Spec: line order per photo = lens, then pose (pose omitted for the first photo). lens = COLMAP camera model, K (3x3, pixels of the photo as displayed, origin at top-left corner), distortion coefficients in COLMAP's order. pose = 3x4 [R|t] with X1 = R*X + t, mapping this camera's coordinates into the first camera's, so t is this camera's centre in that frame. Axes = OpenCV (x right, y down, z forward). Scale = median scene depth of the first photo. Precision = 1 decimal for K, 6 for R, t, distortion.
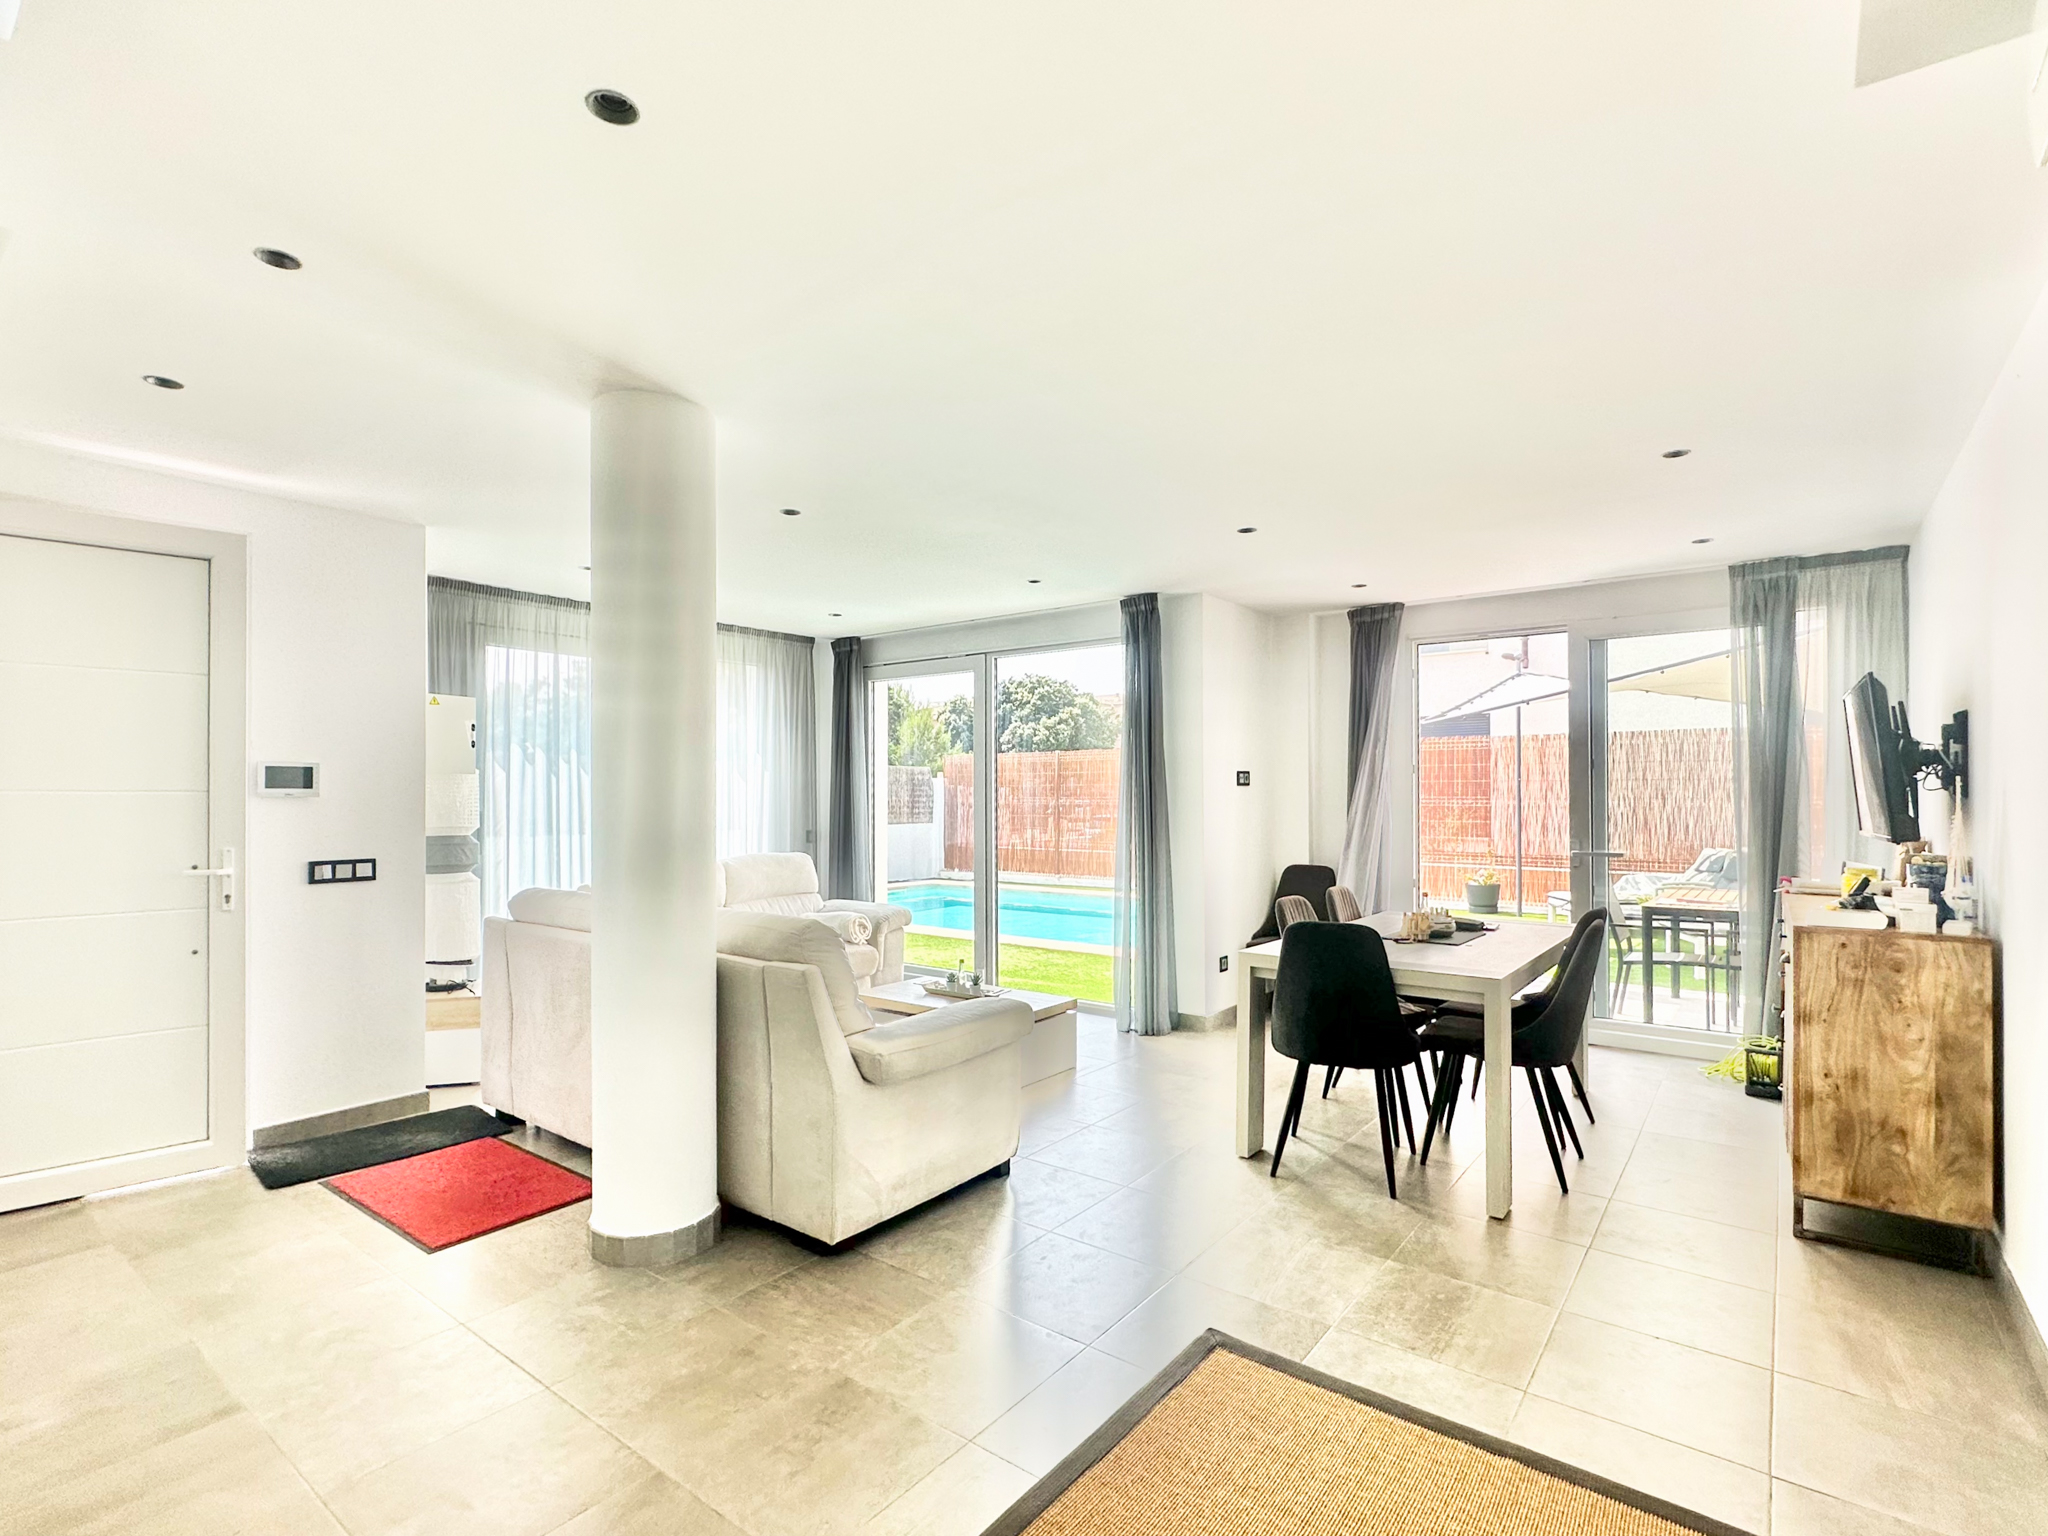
lens RADIAL K [[983.0, 0, 1003.7], [0, 983.0, 804.1], [0, 0, 1]] dist [0.000639, 0.000059]
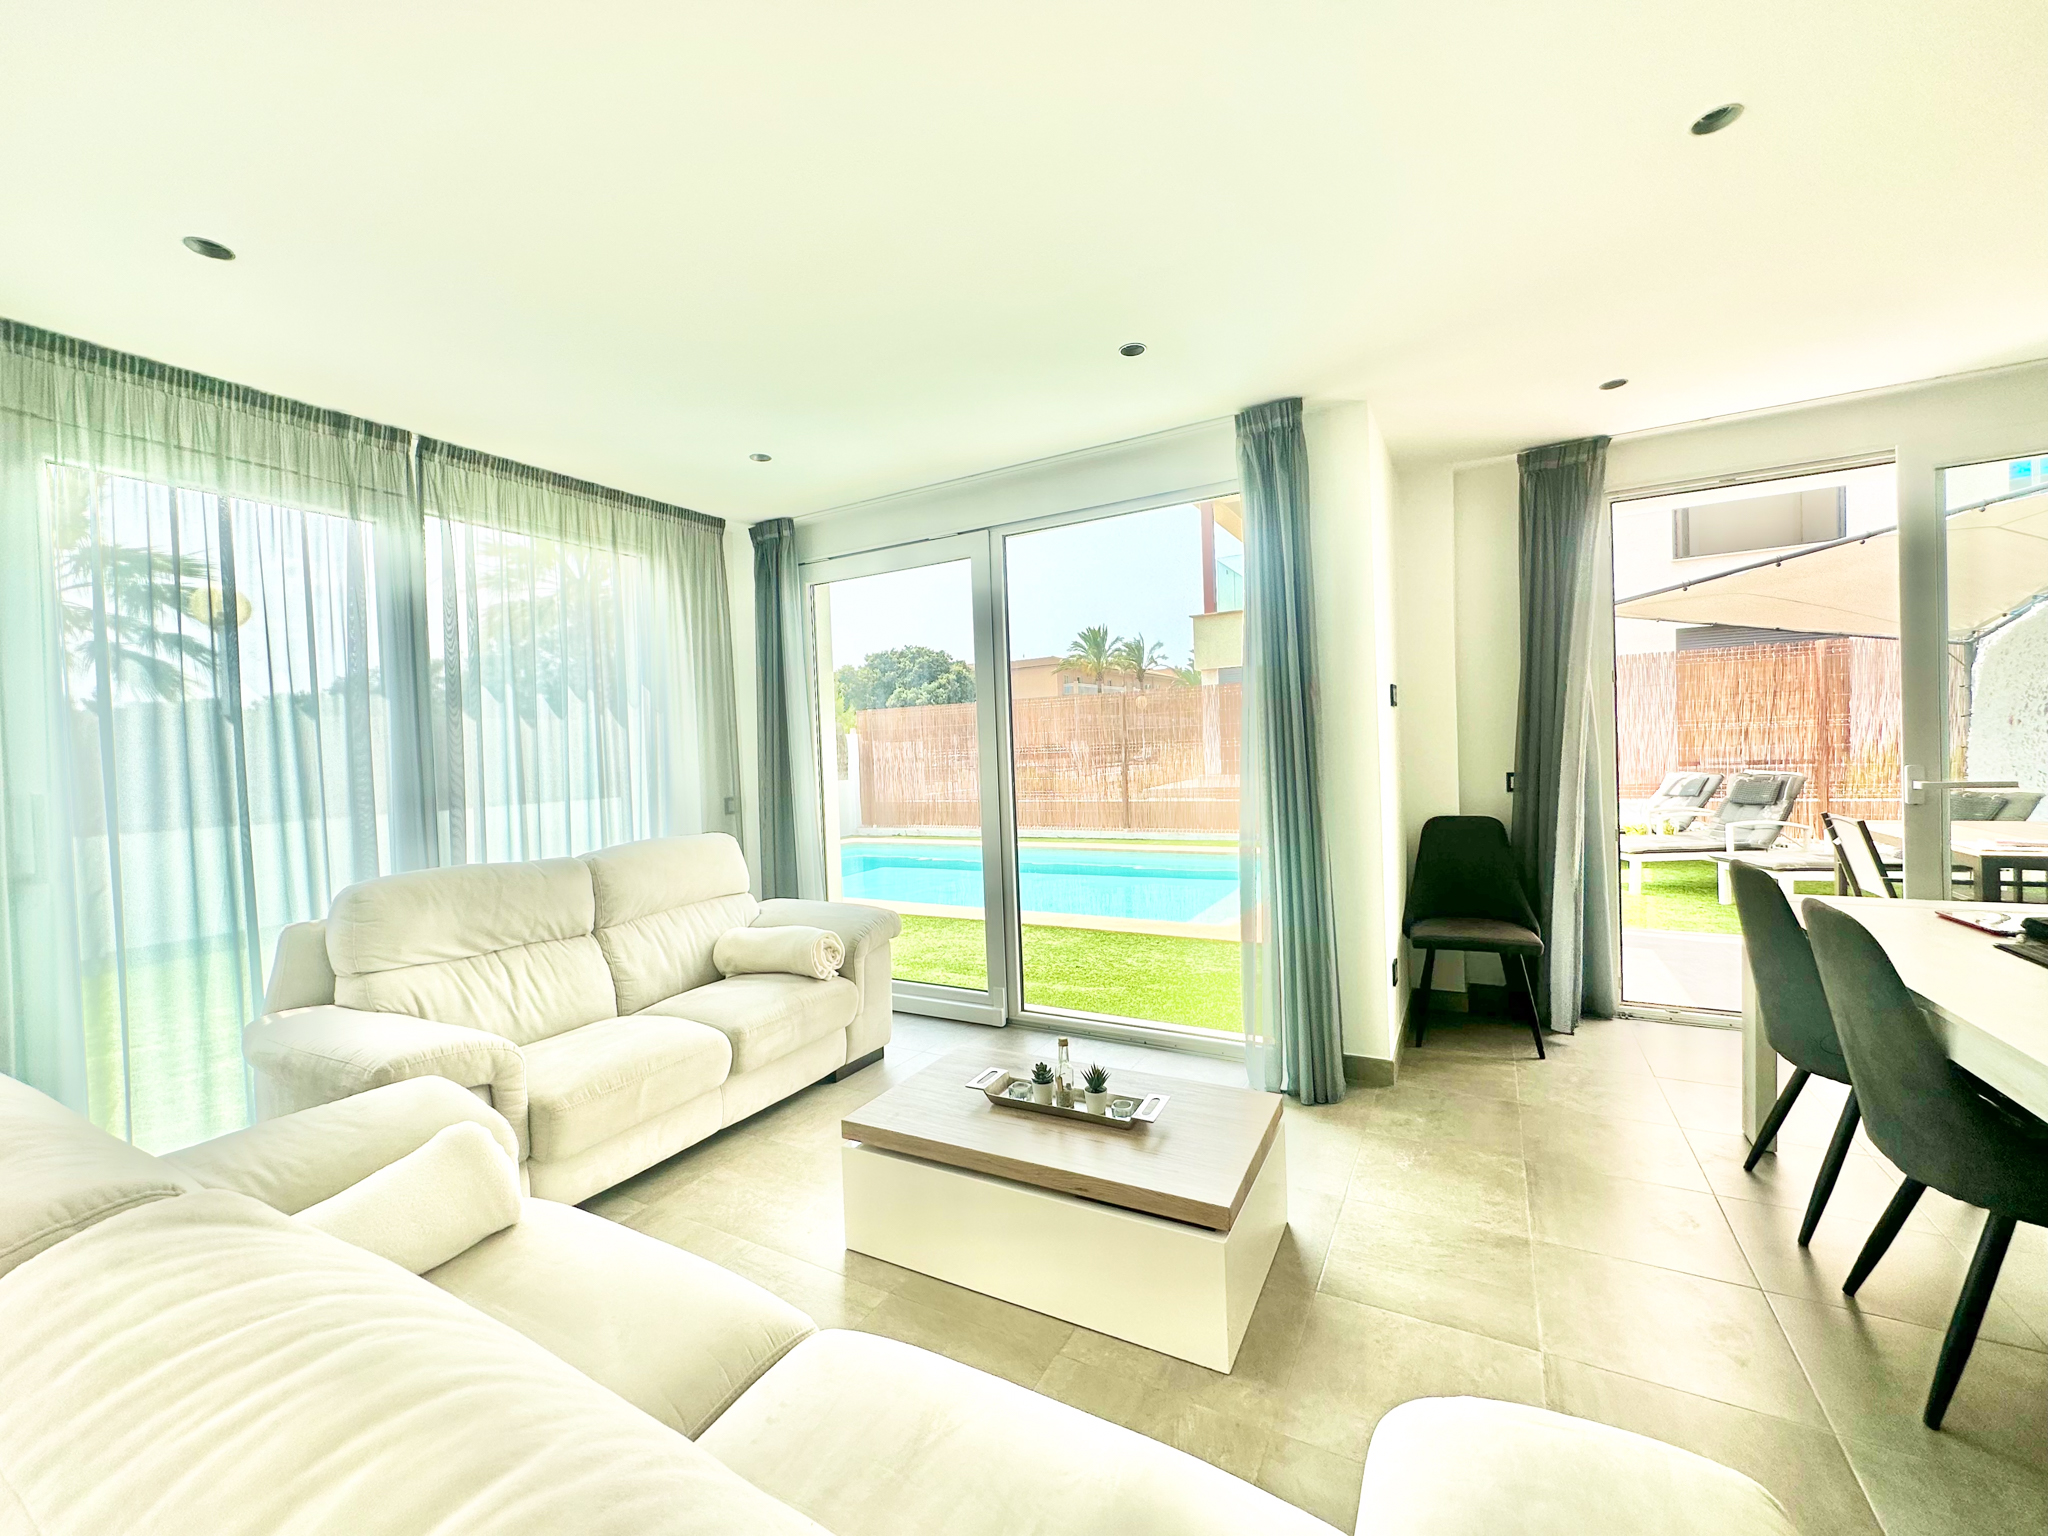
lens RADIAL K [[814.7, 0, 1024.0], [0, 814.7, 768.0], [0, 0, 1]] dist [-0.001651, -0.000060]
pose [[0.984440, -0.039201, 0.171295, -0.090843], [0.037265, 0.999200, 0.014507, 0.005751], [-0.171727, -0.007898, 0.985113, 0.401276]]
